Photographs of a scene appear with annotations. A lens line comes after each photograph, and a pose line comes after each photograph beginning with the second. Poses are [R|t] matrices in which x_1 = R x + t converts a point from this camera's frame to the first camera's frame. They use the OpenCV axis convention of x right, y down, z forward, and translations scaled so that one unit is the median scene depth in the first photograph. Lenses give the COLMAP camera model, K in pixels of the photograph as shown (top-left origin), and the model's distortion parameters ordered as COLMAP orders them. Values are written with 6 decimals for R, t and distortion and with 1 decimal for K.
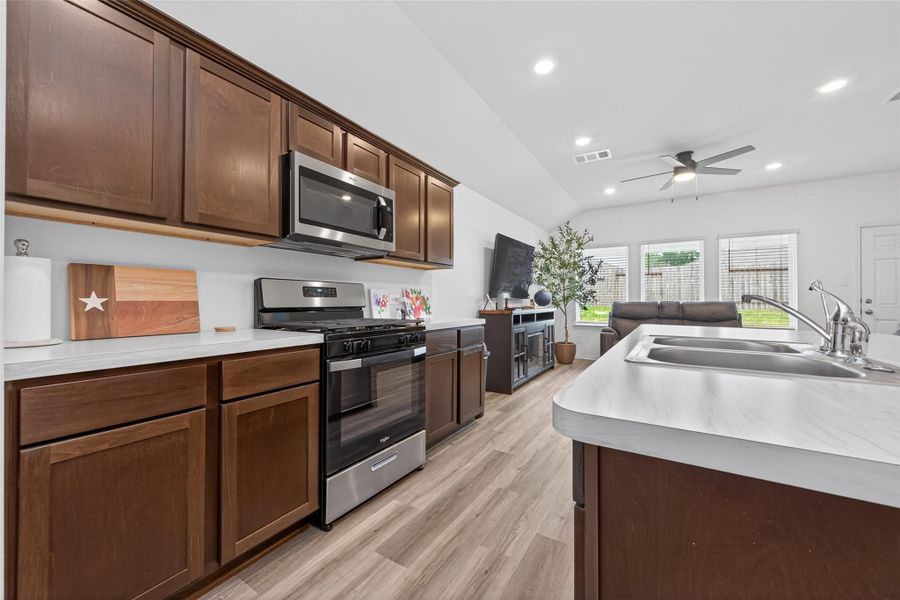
lens RADIAL K [[348.7, 0, 451.1], [0, 348.7, 300.0], [0, 0, 1]] dist [0.004895, -0.001016]
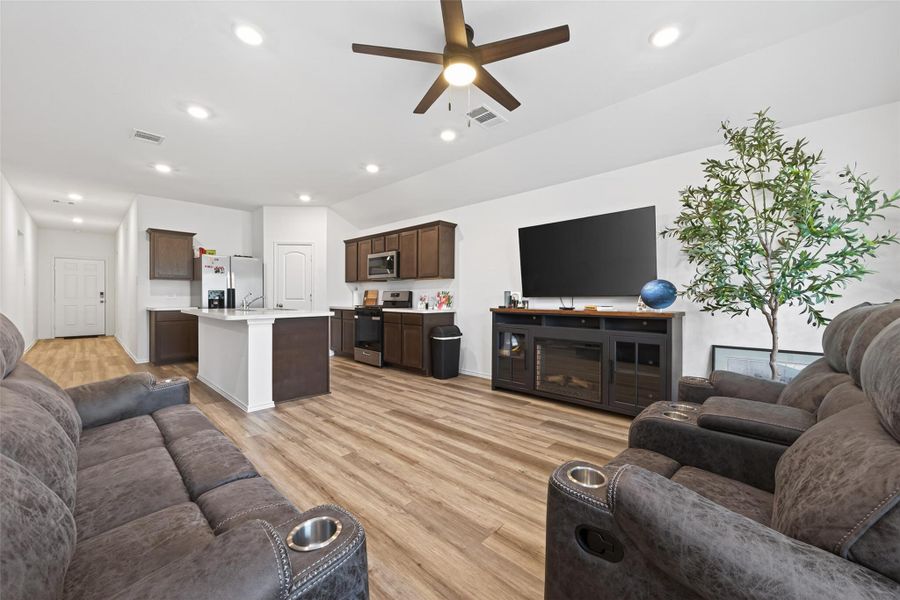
lens RADIAL K [[348.7, 0, 450.5], [0, 348.7, 300.2], [0, 0, 1]] dist [0.004895, -0.001016]
pose [[-0.202514, 0.002805, -0.979275, 1.556182], [-0.001260, 0.999994, 0.003125, 0.005359], [0.979279, 0.001867, -0.202509, 1.406213]]
